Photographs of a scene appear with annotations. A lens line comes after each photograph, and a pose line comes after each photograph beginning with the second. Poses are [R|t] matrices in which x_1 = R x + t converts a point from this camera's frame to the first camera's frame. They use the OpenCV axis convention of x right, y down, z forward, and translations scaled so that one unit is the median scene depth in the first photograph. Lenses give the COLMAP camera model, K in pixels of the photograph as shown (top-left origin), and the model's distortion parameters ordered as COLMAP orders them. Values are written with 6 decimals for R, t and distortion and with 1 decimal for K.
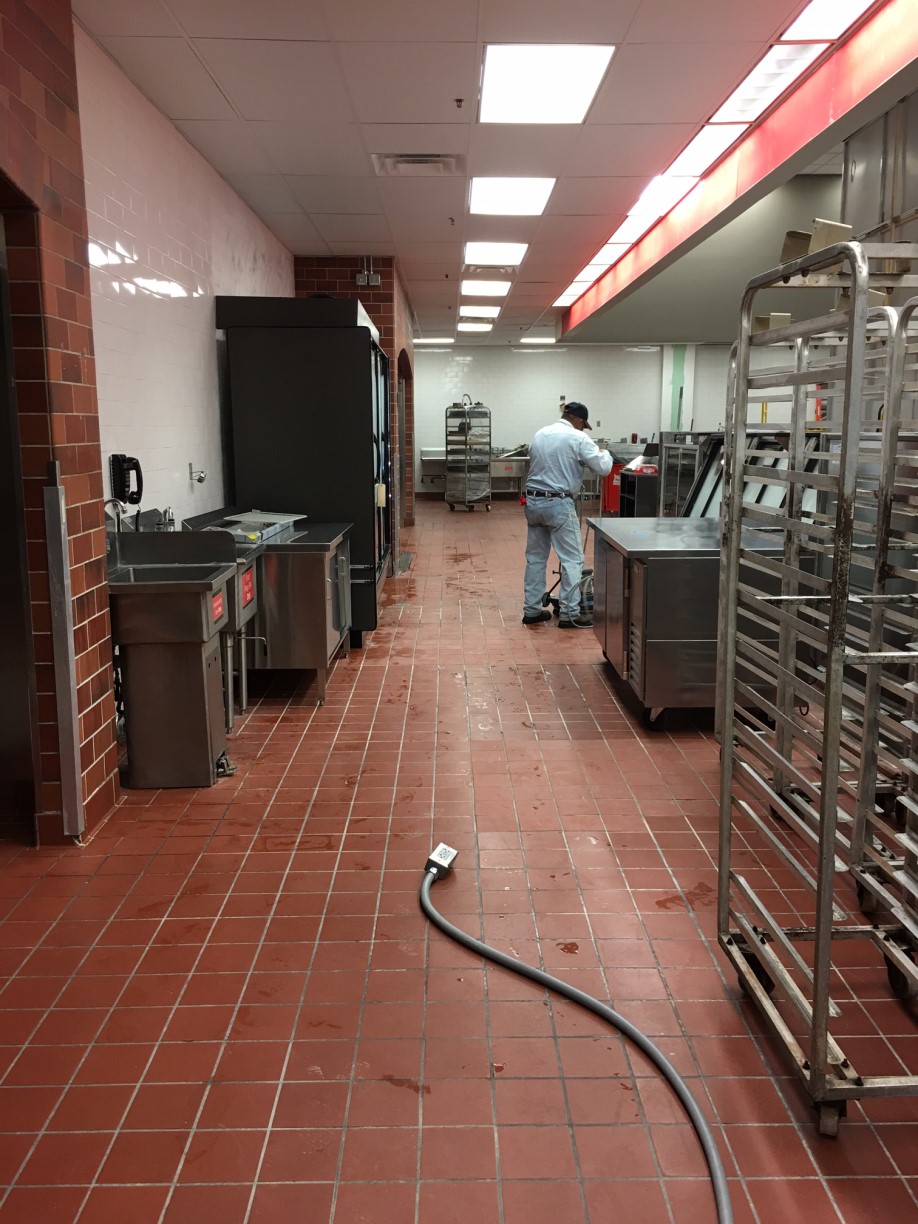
lens RADIAL K [[1043.5, 0, 463.7], [0, 1043.5, 602.2], [0, 0, 1]] dist [0.079365, -0.097052]
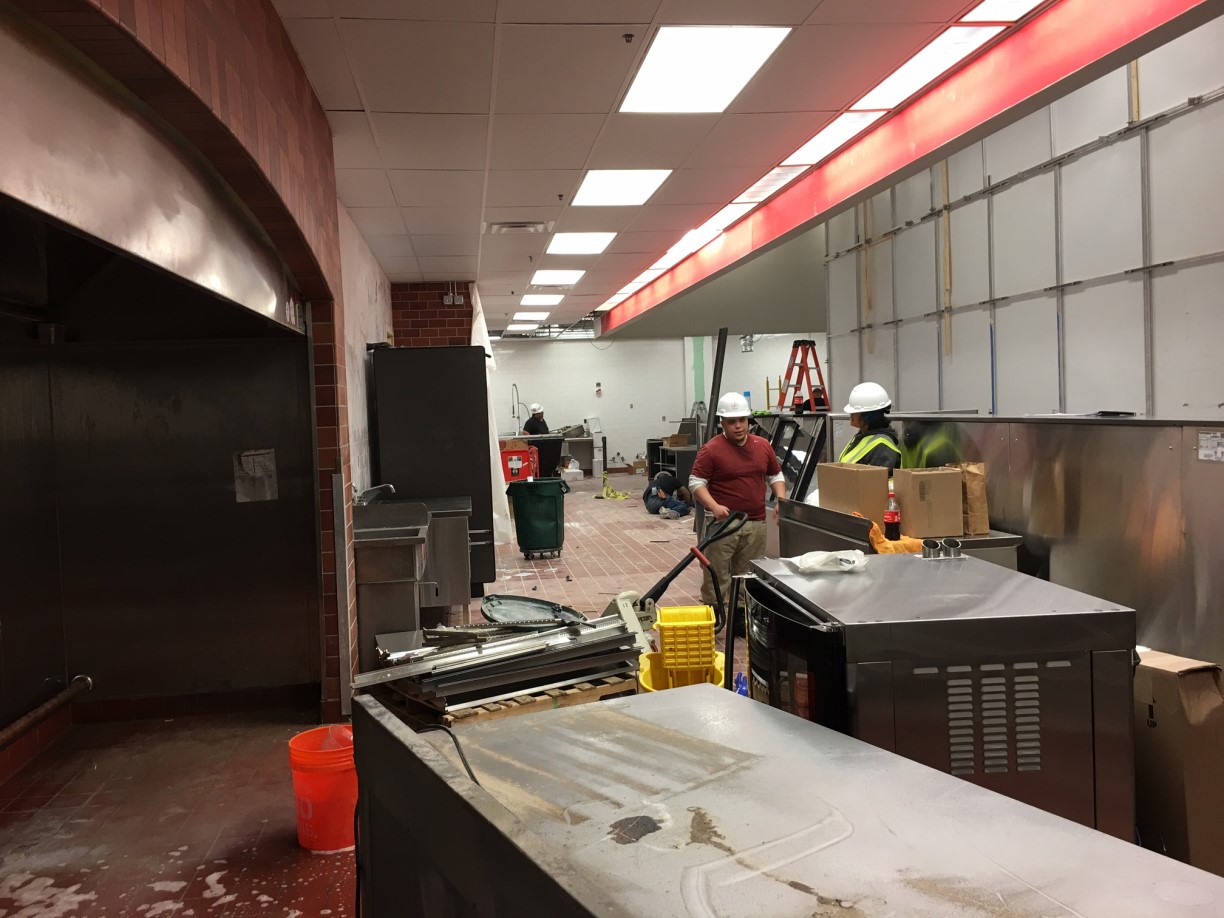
lens RADIAL K [[1043.5, 0, 605.1], [0, 1043.5, 447.0], [0, 0, 1]] dist [0.079365, -0.097052]
pose [[0.992395, -0.042125, 0.115659, -0.096629], [0.056639, 0.990511, -0.125216, 0.032816], [-0.109287, 0.130815, 0.985365, -0.279978]]
